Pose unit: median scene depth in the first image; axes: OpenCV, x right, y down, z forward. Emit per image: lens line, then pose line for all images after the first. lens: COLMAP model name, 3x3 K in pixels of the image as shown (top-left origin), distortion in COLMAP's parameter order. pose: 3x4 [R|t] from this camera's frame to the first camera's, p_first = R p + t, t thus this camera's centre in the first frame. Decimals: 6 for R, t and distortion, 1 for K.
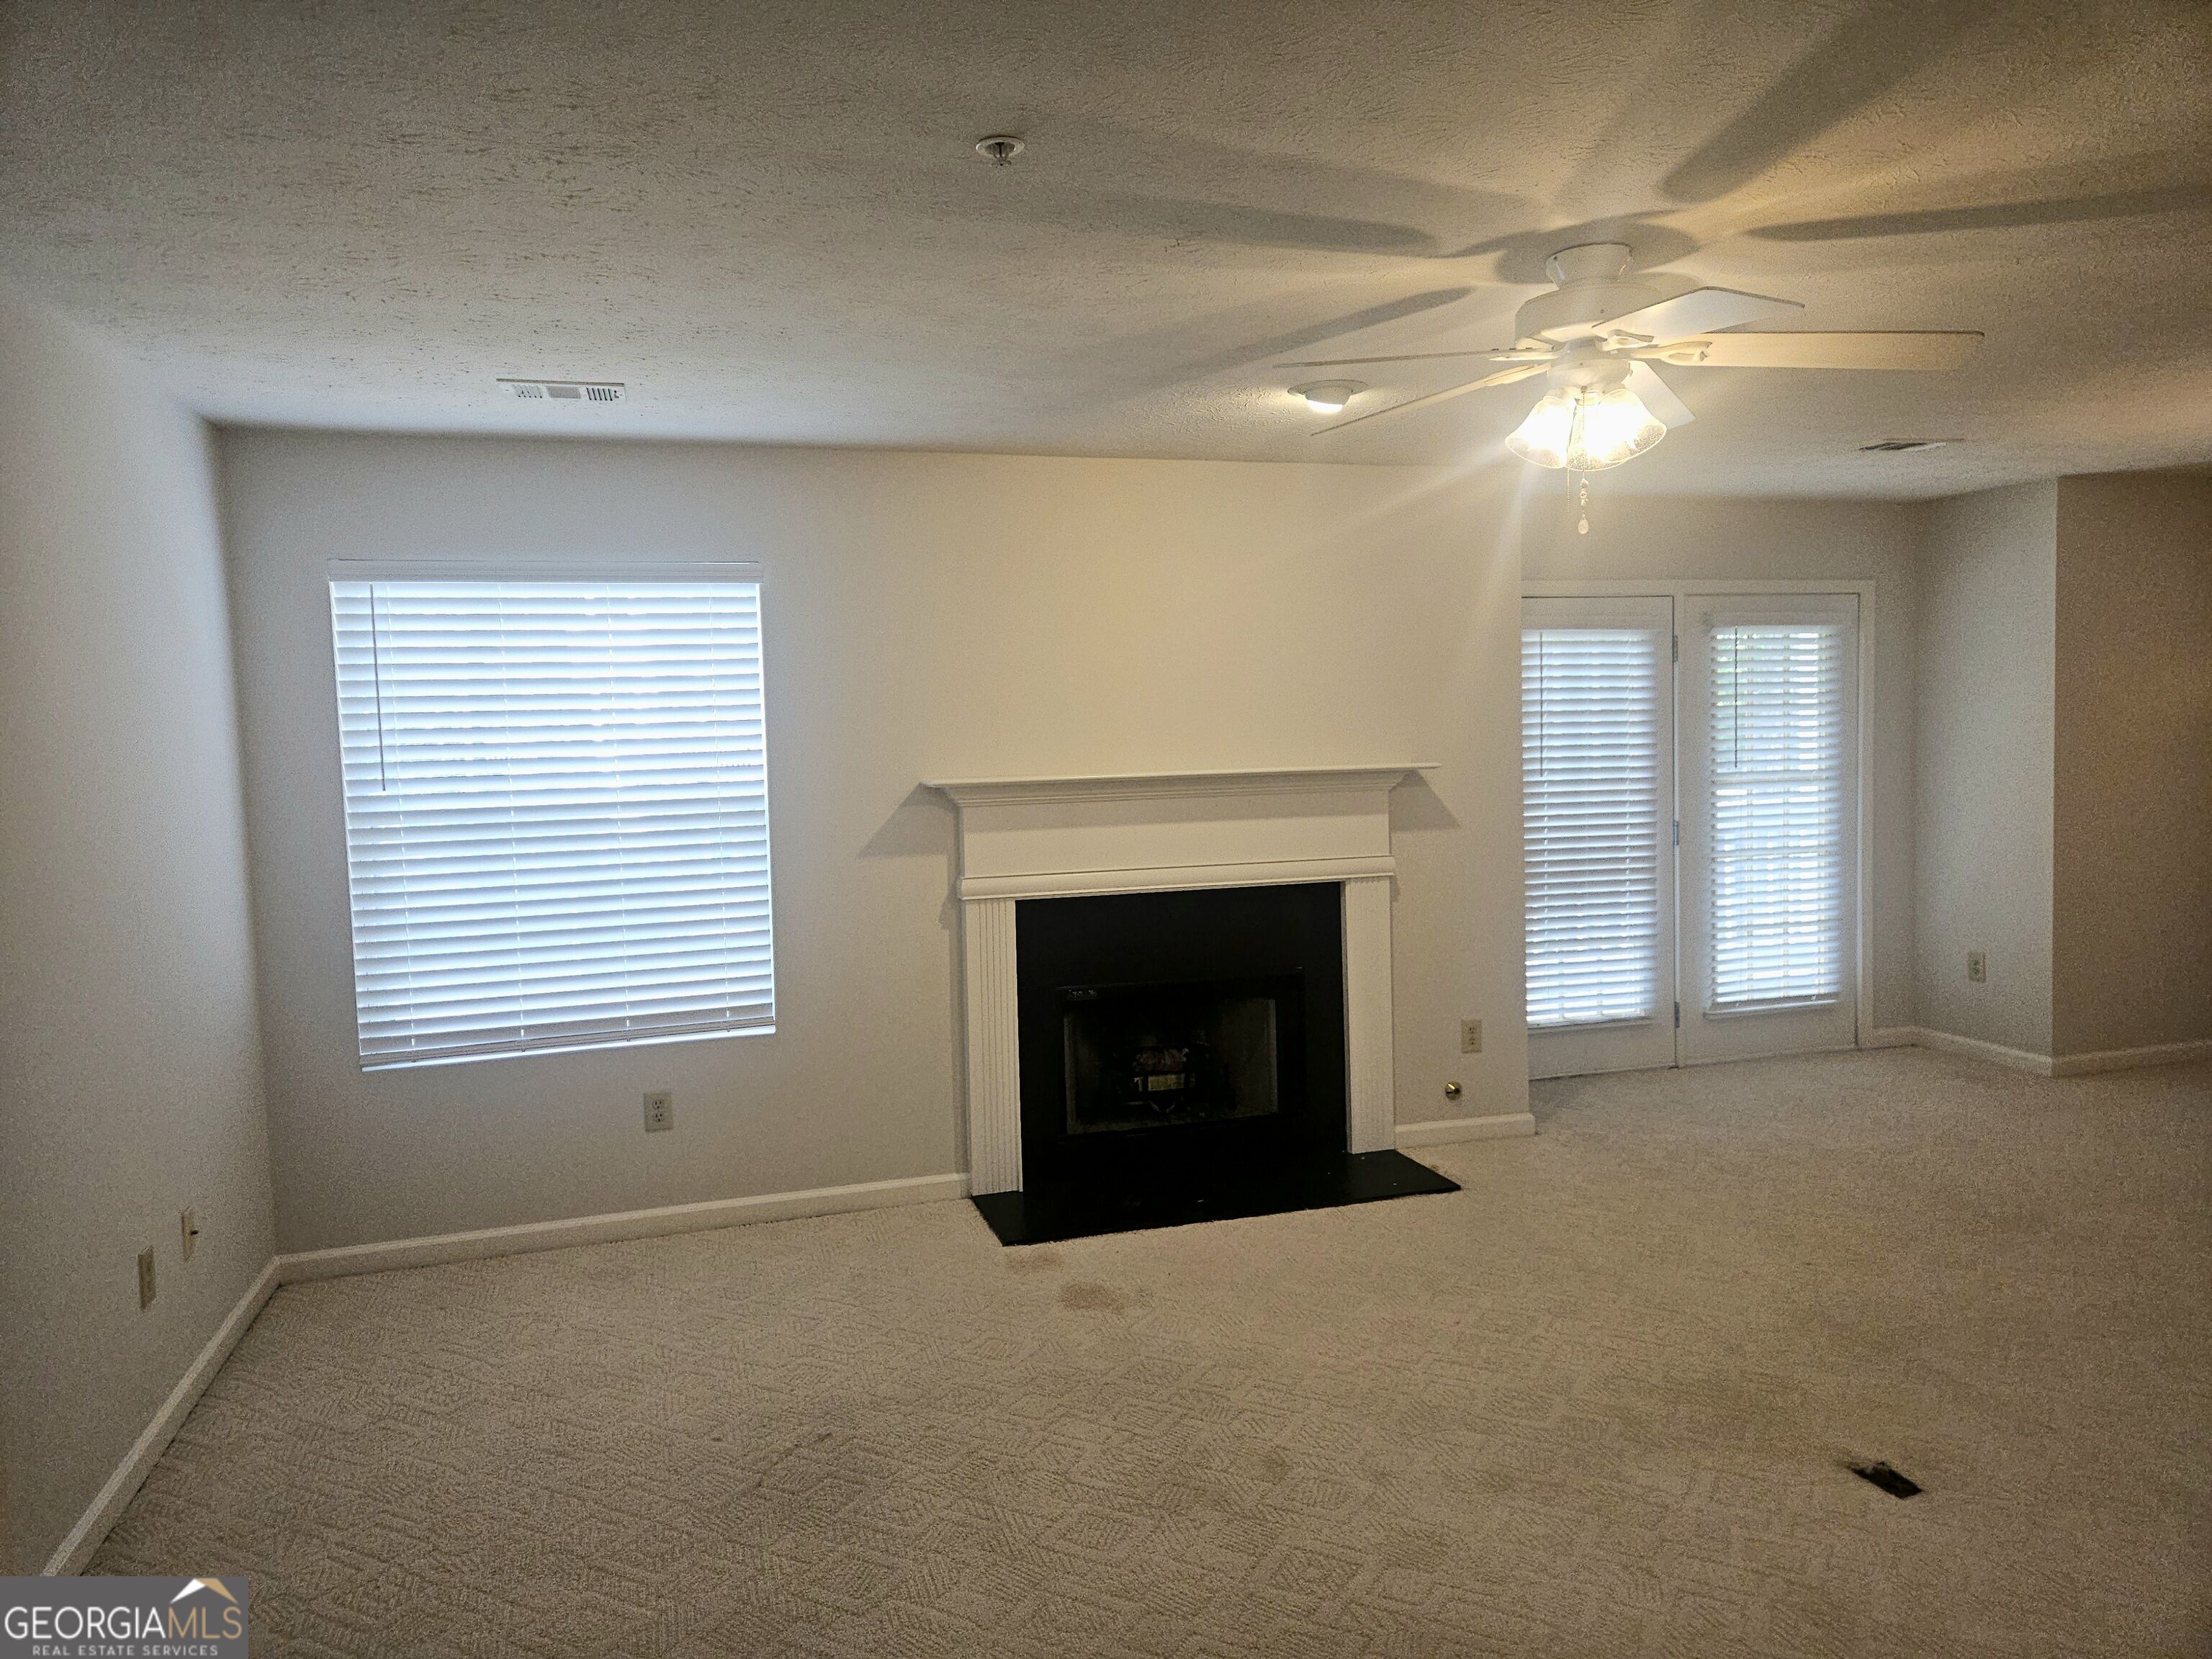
lens RADIAL K [[1507.4, 0, 1082.5], [0, 1507.4, 812.2], [0, 0, 1]] dist [0.038571, -0.028661]
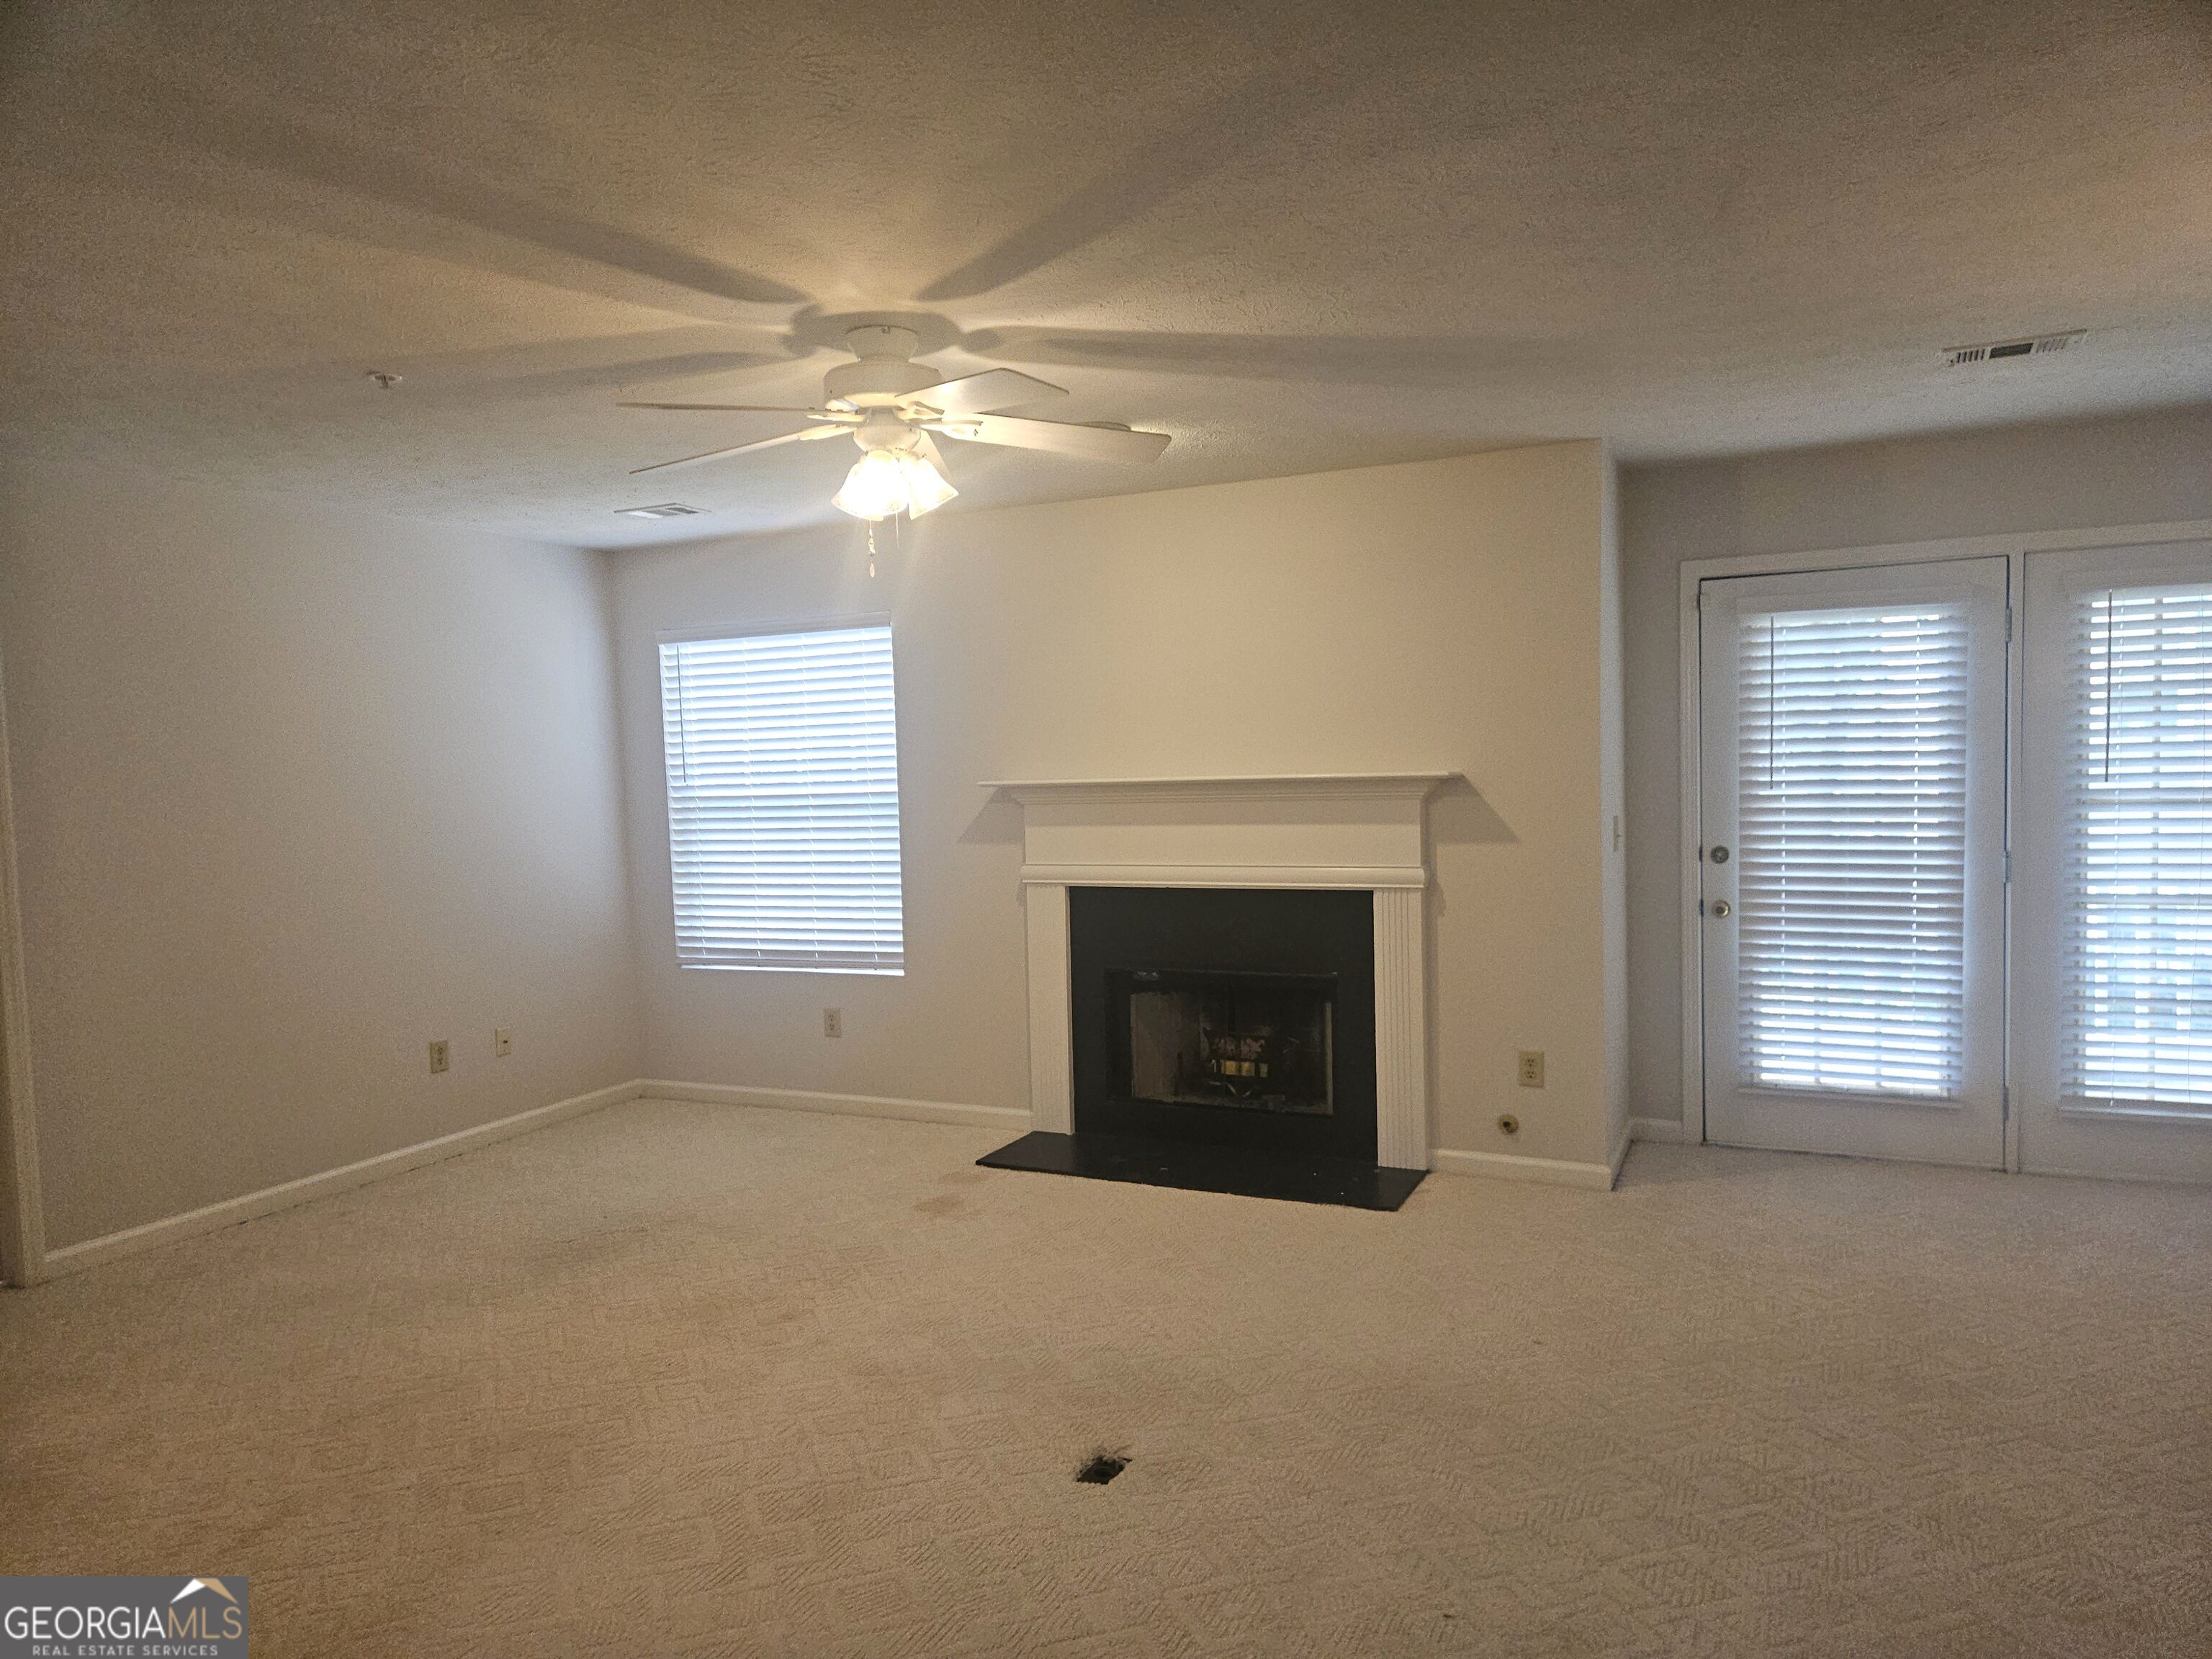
lens RADIAL K [[1507.4, 0, 1045.4], [0, 1507.4, 843.3], [0, 0, 1]] dist [0.038571, -0.028661]
pose [[0.727660, 0.044598, -0.684486, 0.665062], [-0.028384, 0.998987, 0.034915, -0.013091], [0.685350, -0.005978, 0.728189, 0.125395]]
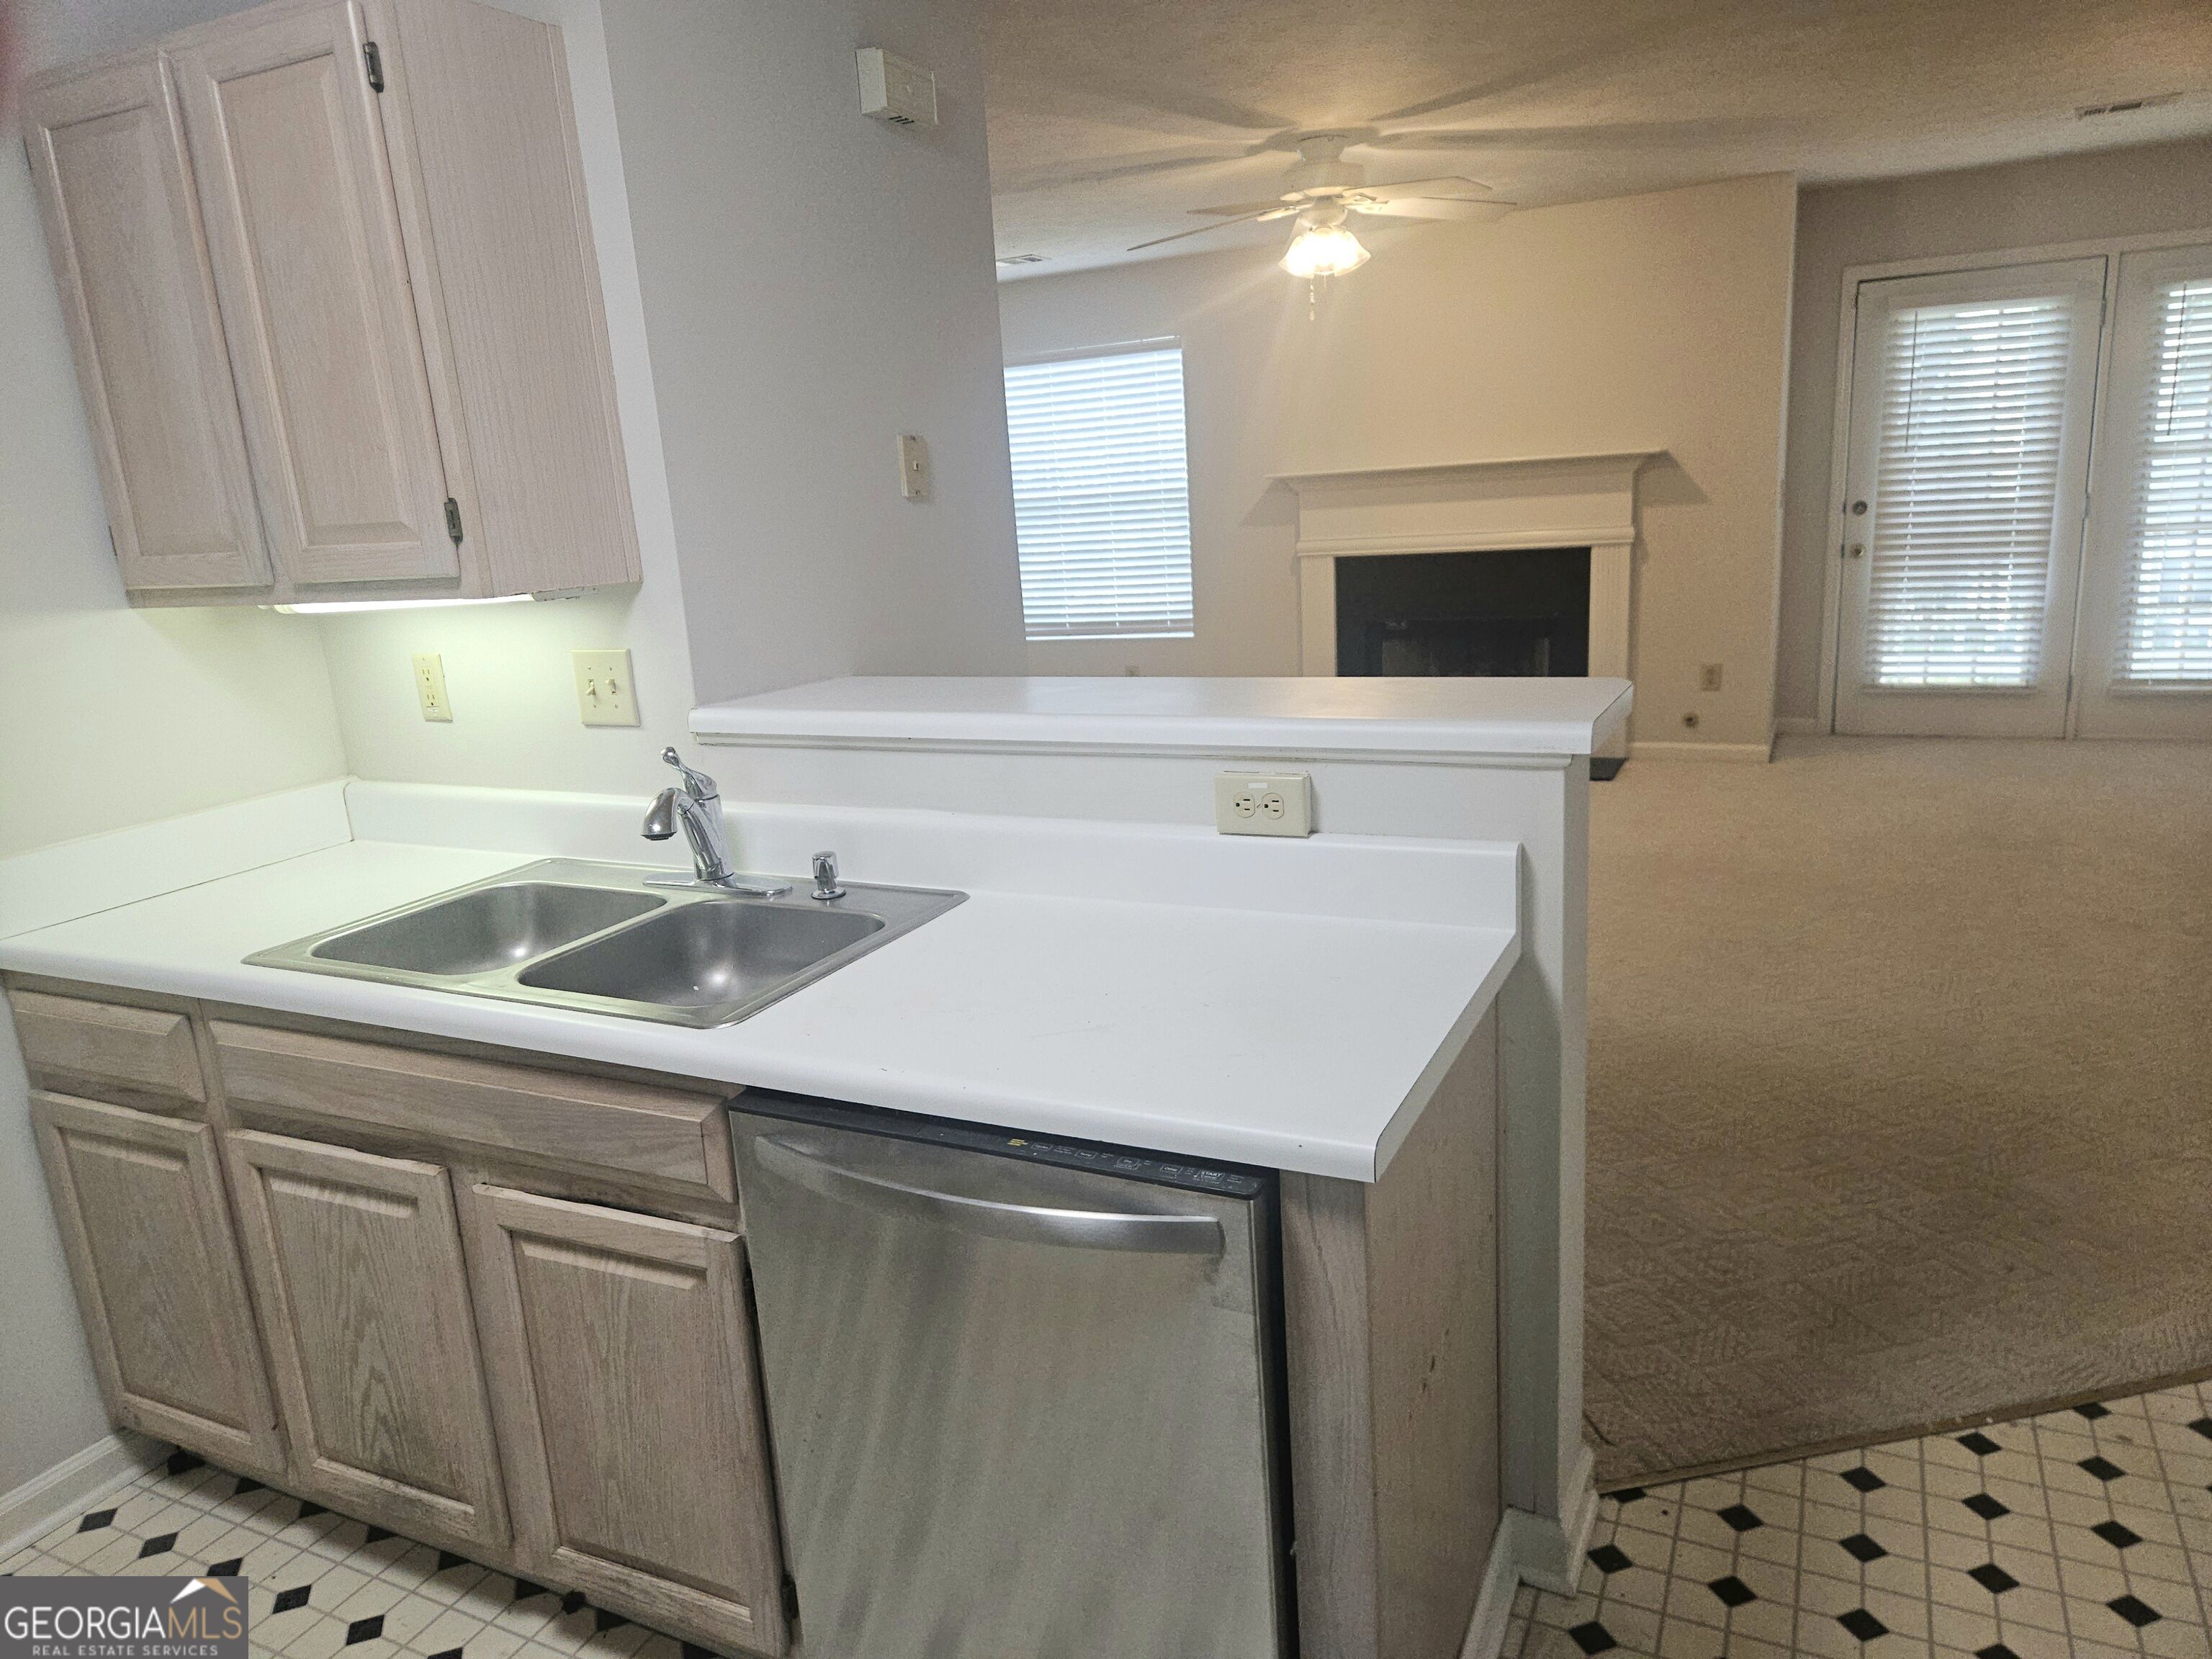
lens RADIAL K [[1507.4, 0, 1059.9], [0, 1507.4, 833.4], [0, 0, 1]] dist [0.038571, -0.028661]
pose [[0.722075, 0.140490, -0.677399, 0.724909], [0.009342, 0.977094, 0.212603, 0.005420], [0.691751, -0.159844, 0.704223, -0.251705]]
